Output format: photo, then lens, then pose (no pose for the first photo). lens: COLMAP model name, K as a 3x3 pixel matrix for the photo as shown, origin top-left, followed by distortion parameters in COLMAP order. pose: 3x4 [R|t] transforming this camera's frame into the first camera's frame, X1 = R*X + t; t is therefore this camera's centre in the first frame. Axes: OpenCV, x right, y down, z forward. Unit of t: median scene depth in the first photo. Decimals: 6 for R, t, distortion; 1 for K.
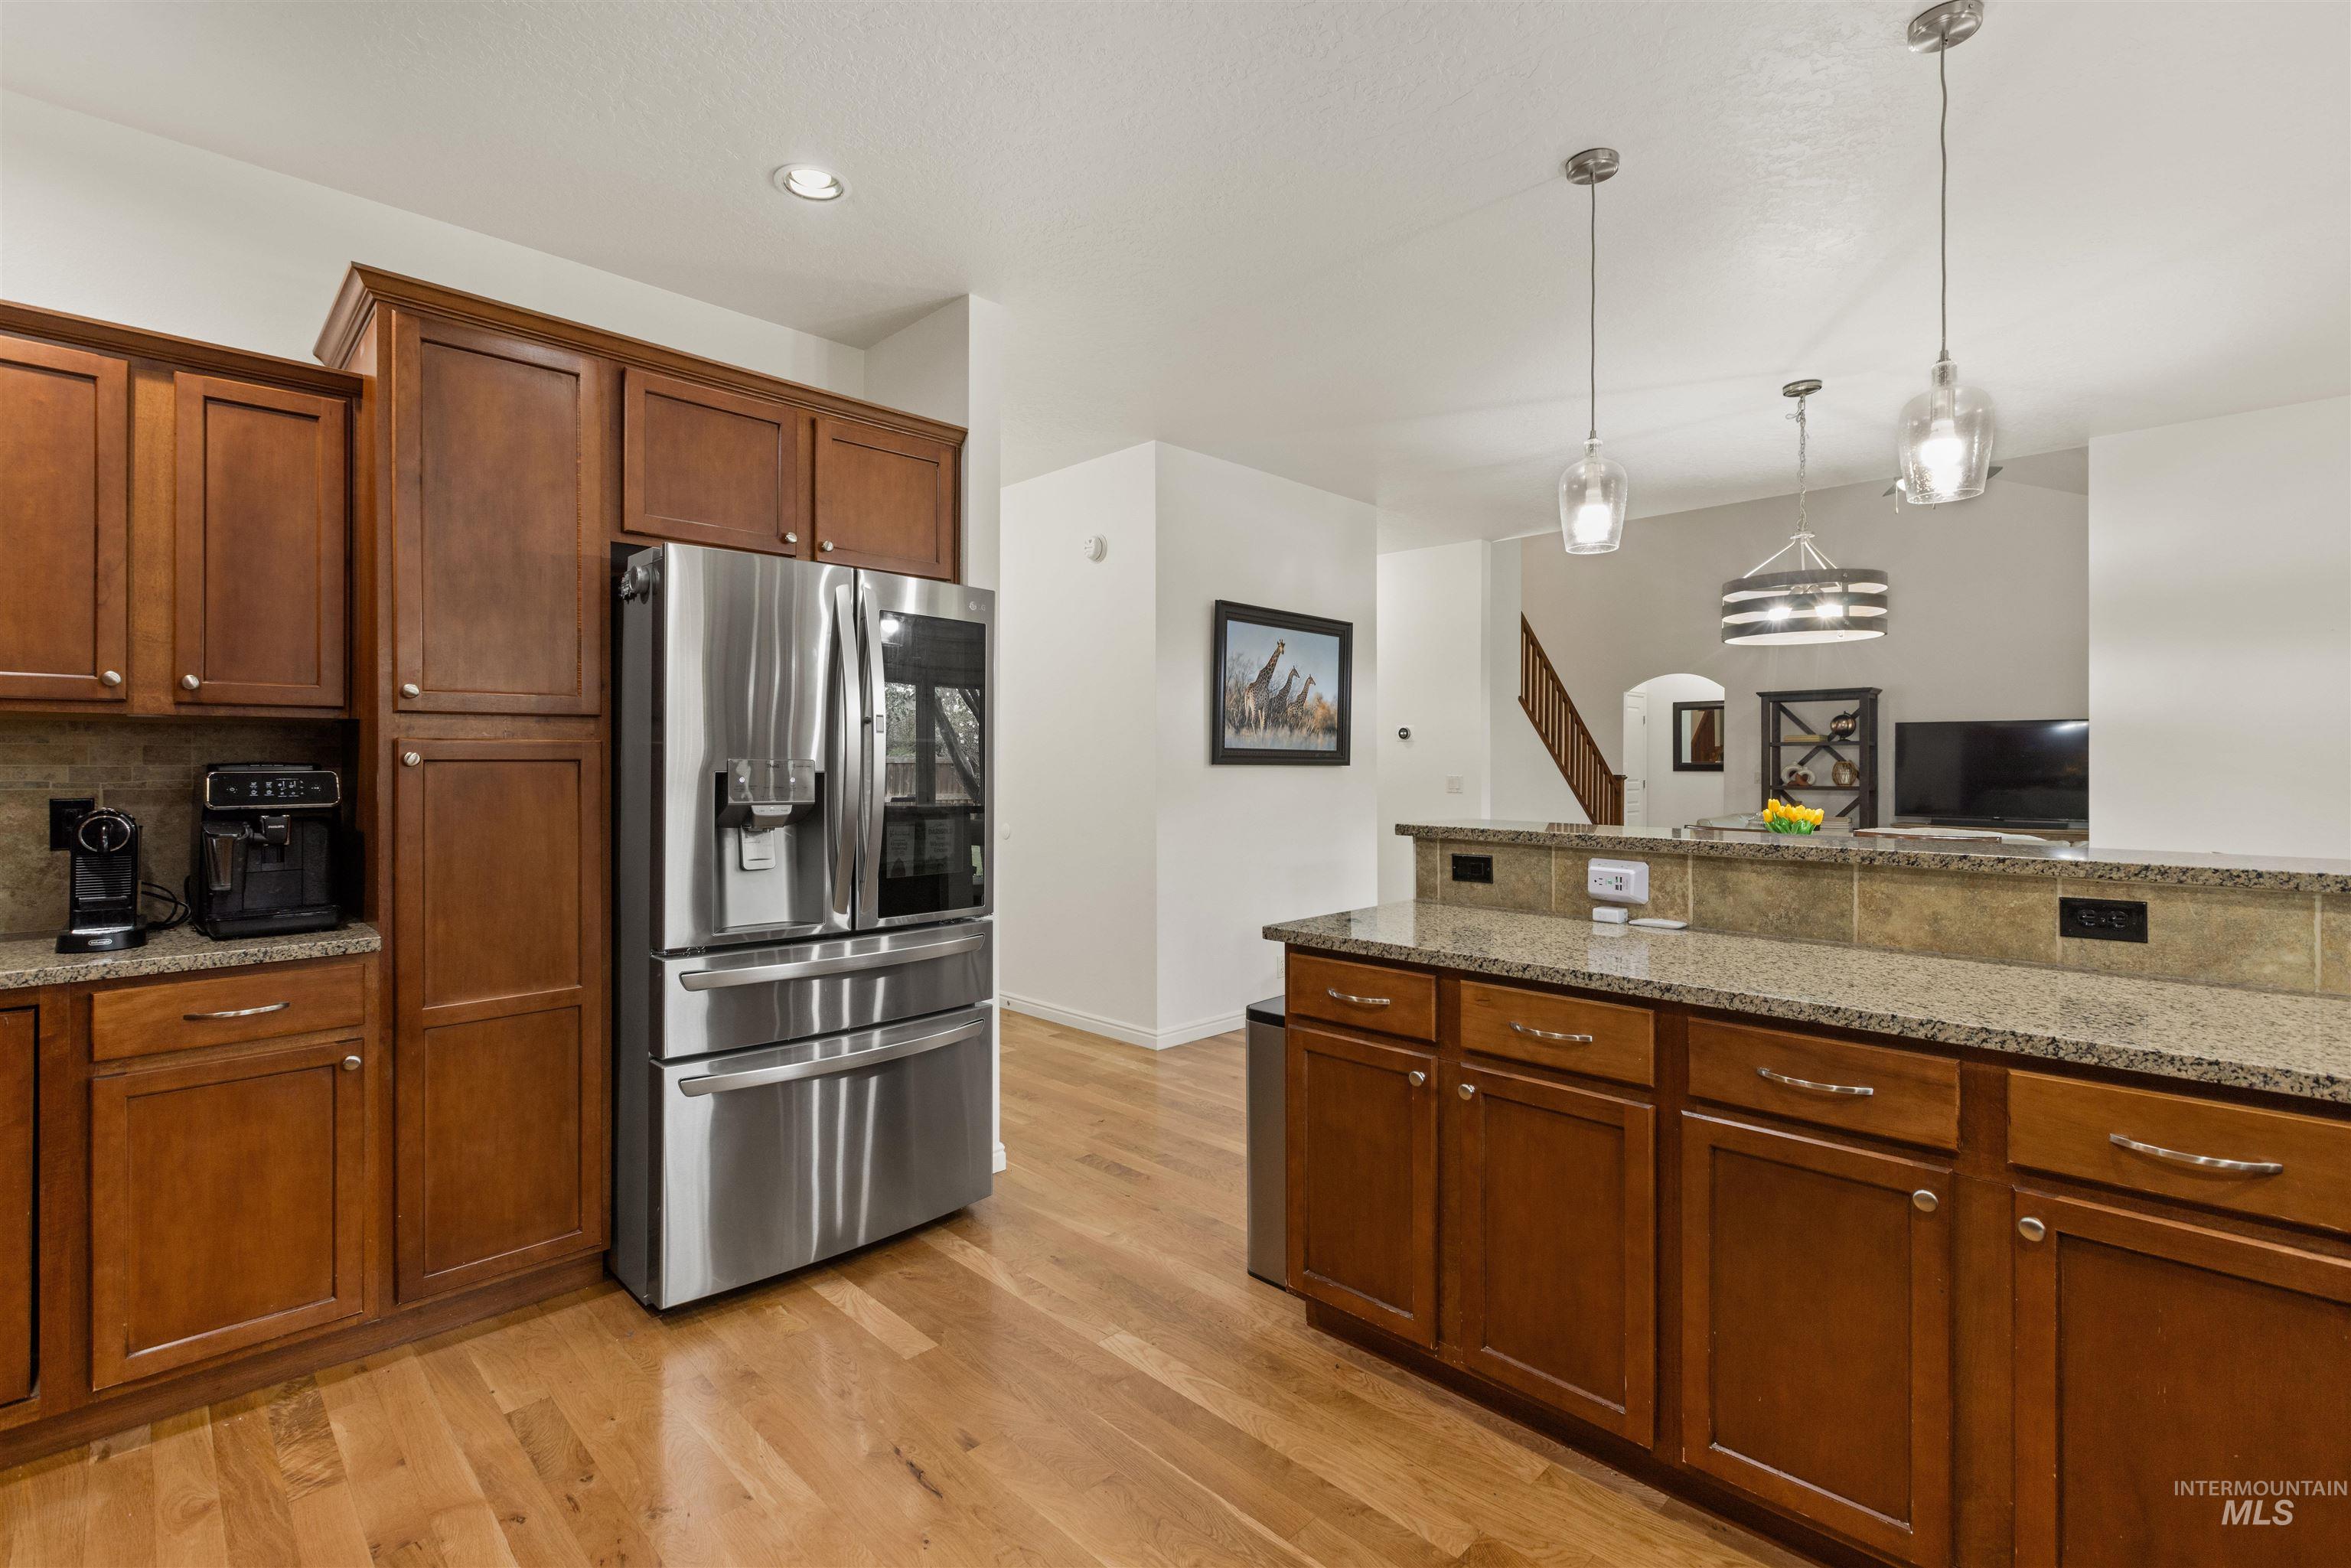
lens RADIAL K [[1054.7, 0, 1183.2], [0, 1054.7, 767.1], [0, 0, 1]] dist [0.000355, 0.000338]
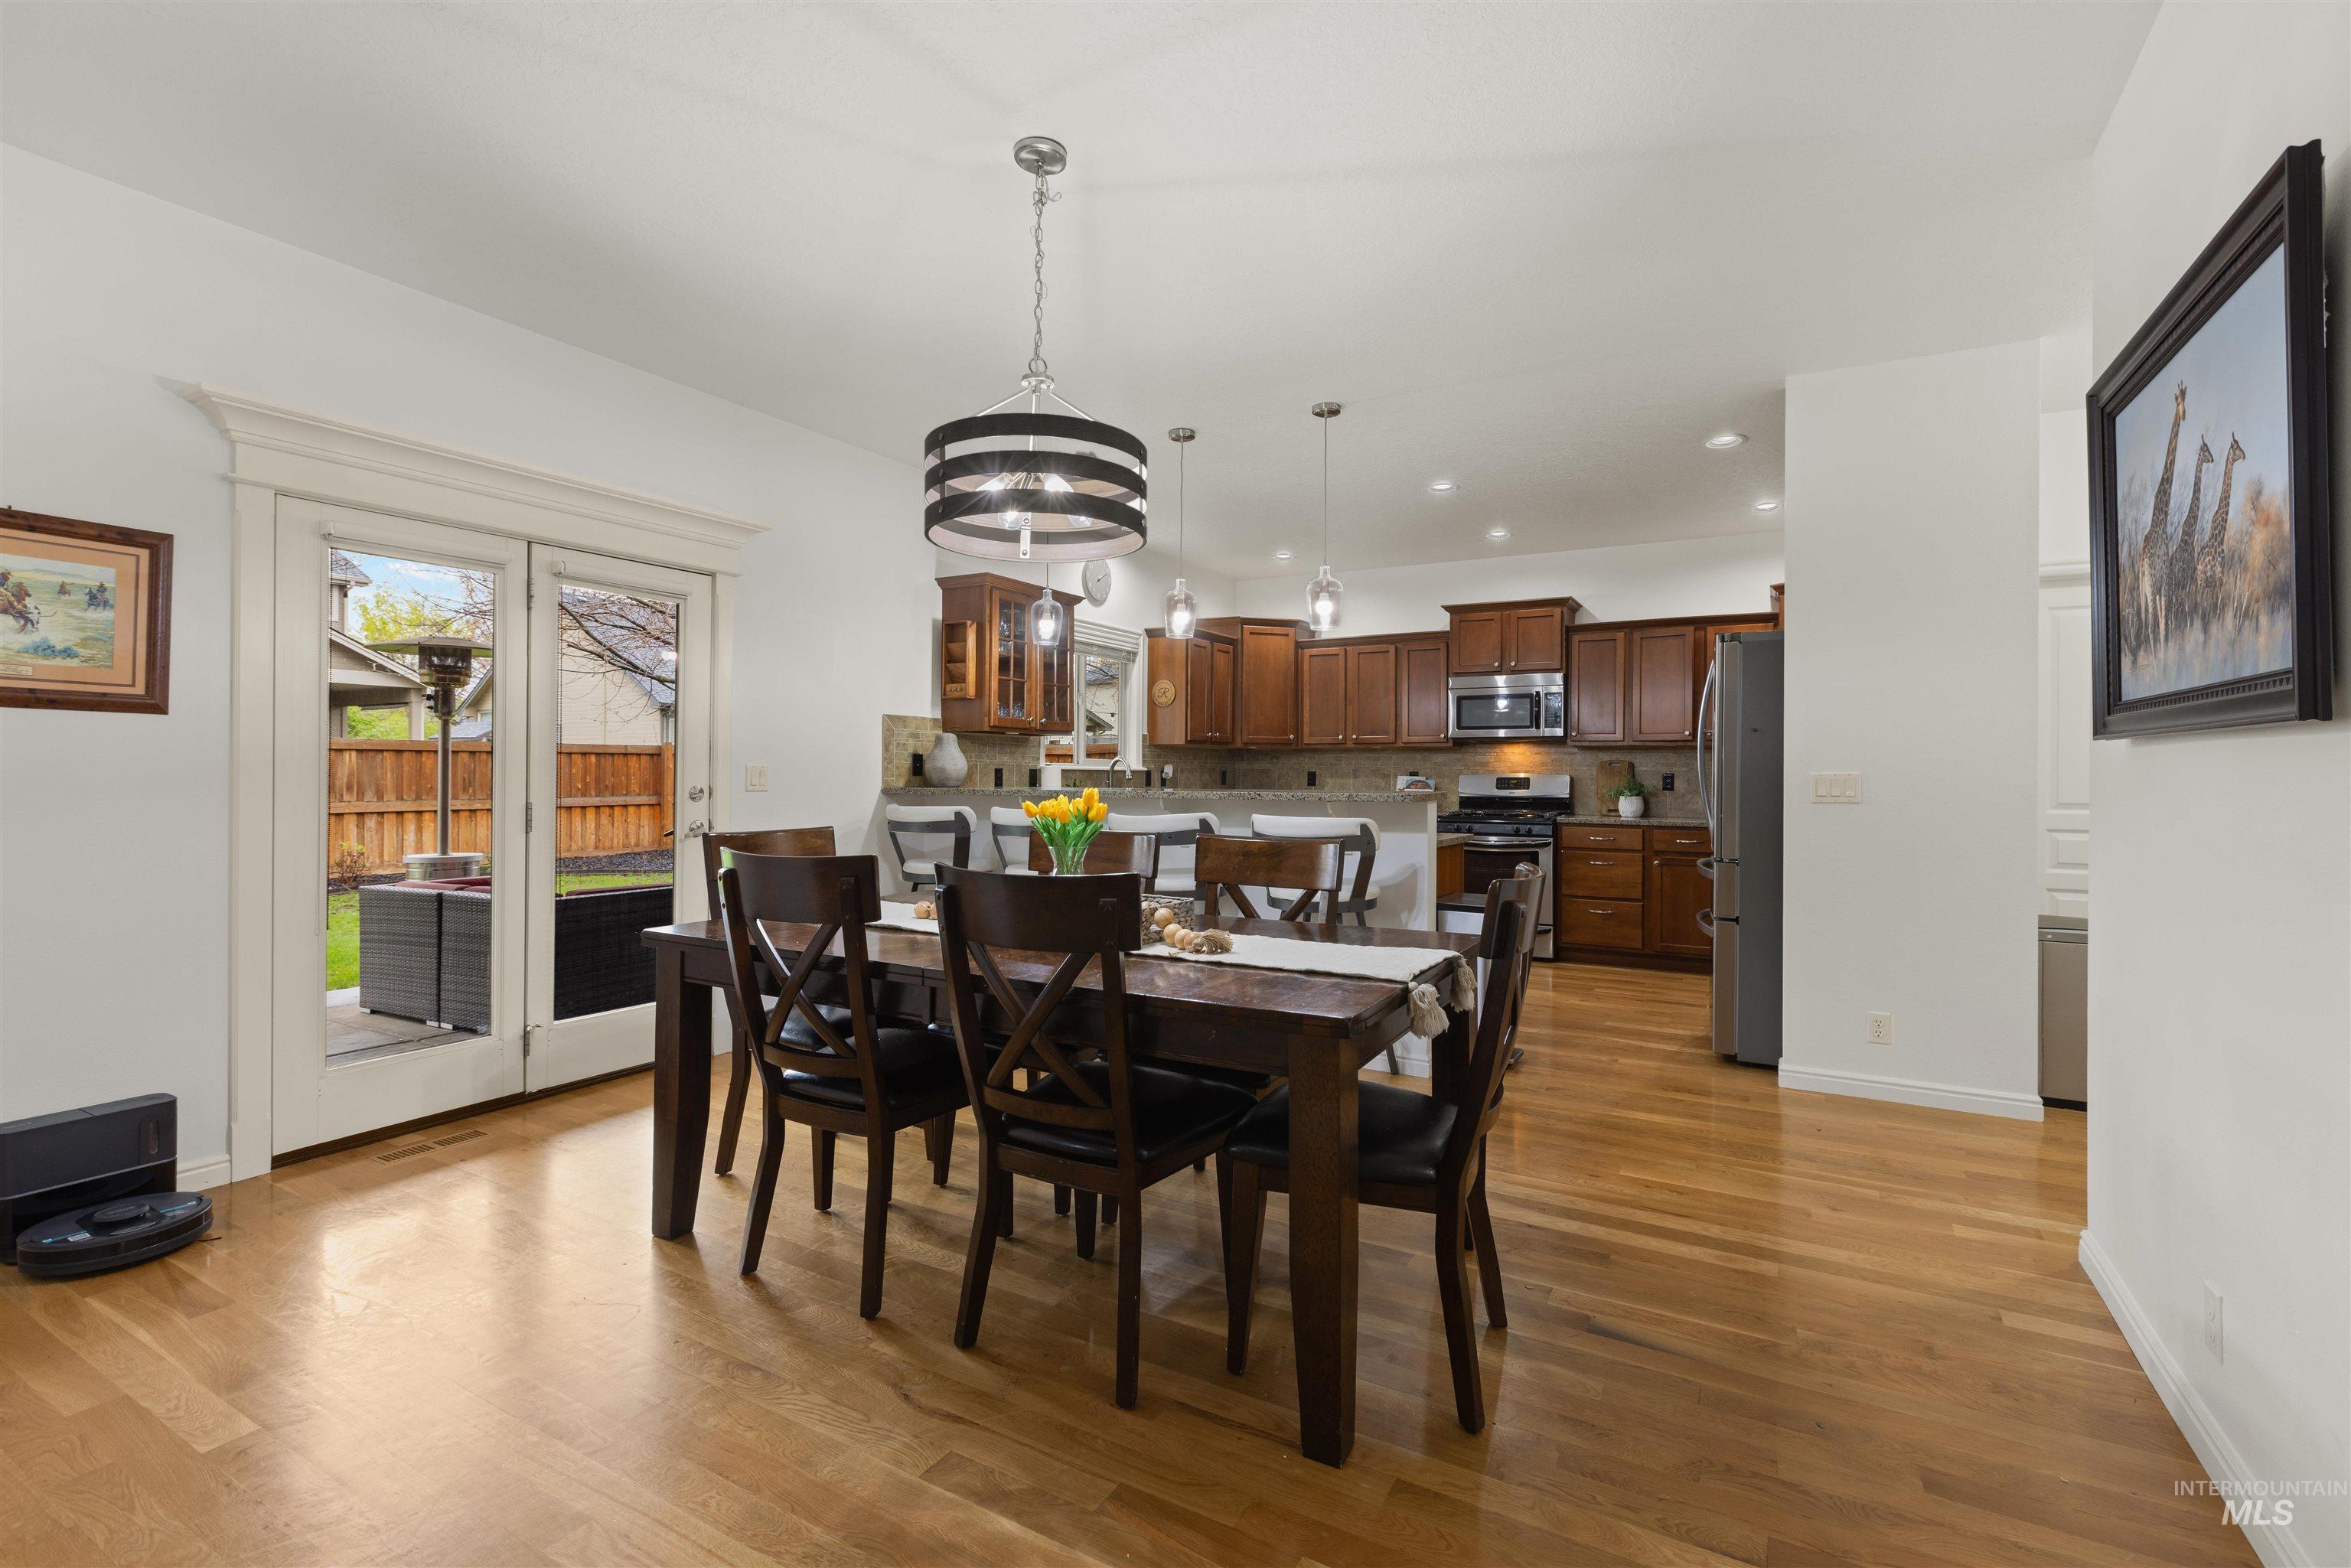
lens RADIAL K [[1054.7, 0, 1207.7], [0, 1054.7, 766.4], [0, 0, 1]] dist [0.000355, 0.000338]
pose [[-0.959272, -0.005877, -0.282423, 1.424203], [-0.005878, 0.999982, -0.000840, 0.032057], [0.282423, 0.000854, -0.959290, 3.491599]]
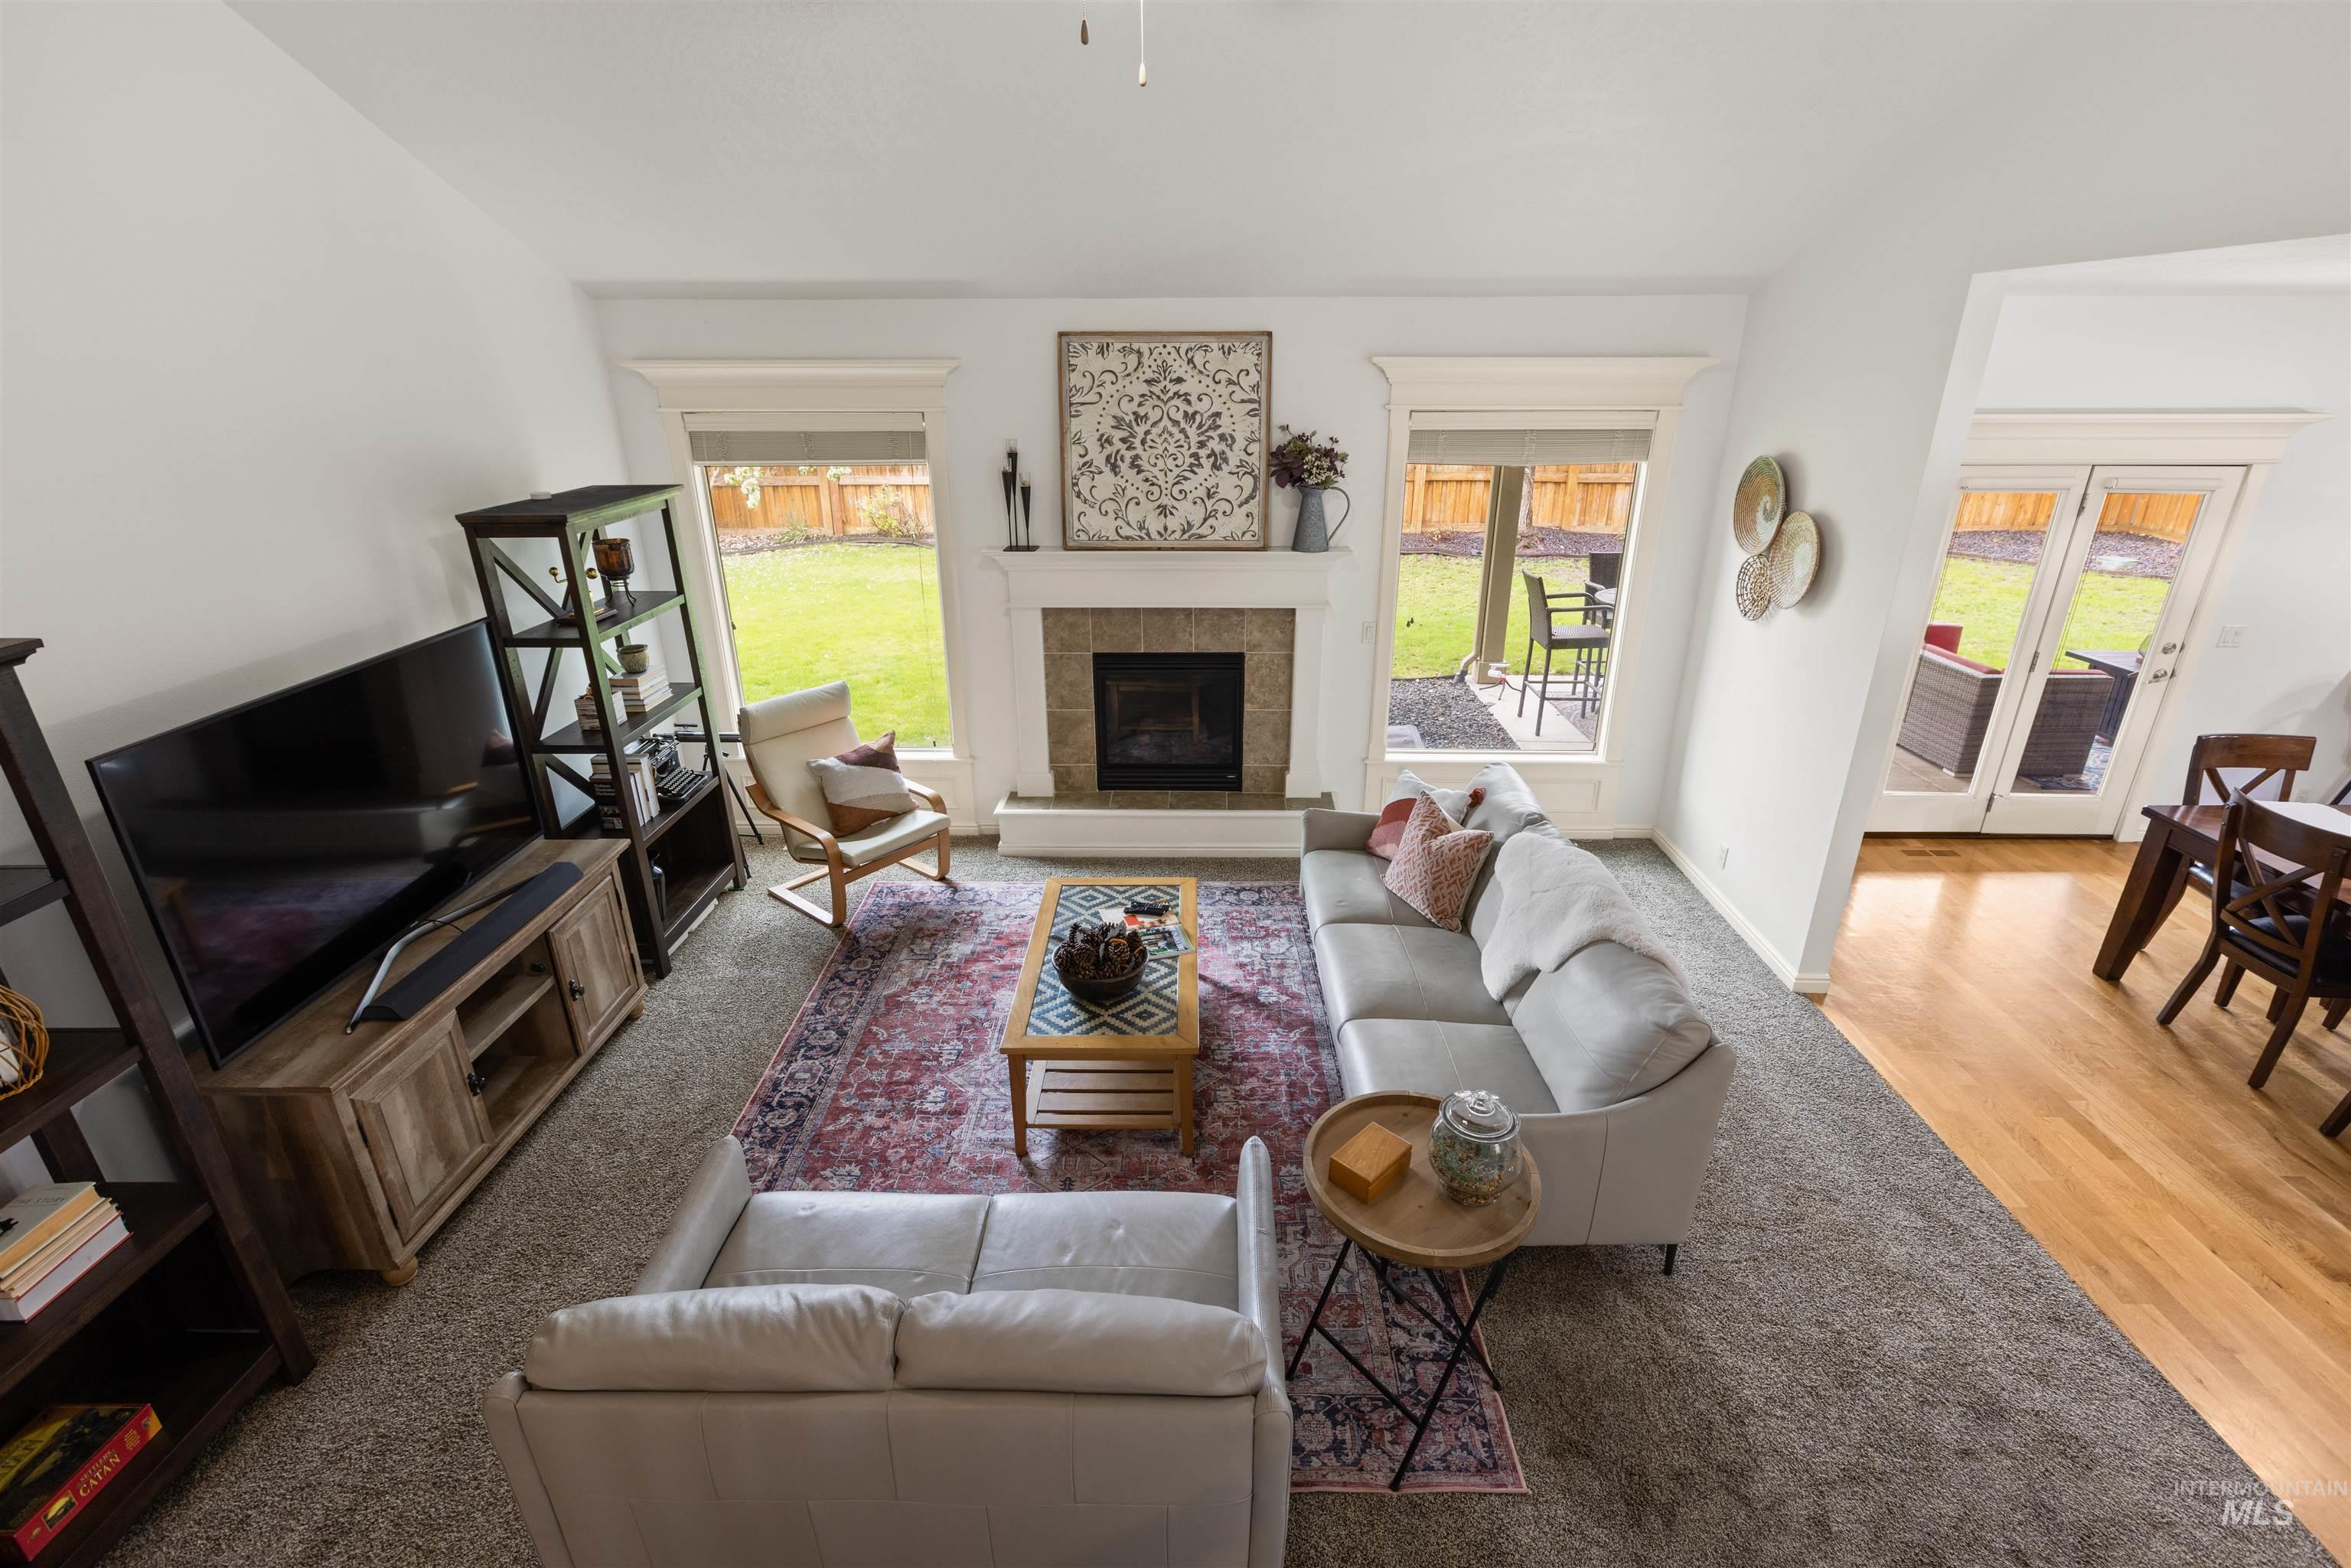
lens RADIAL K [[1054.7, 0, 1198.2], [0, 1054.7, 797.0], [0, 0, 1]] dist [0.000355, 0.000338]
pose [[-0.697256, -0.265077, 0.666010, 1.656151], [0.008434, 0.926015, 0.377392, -0.620651], [-0.716773, 0.268756, -0.643434, 4.805881]]
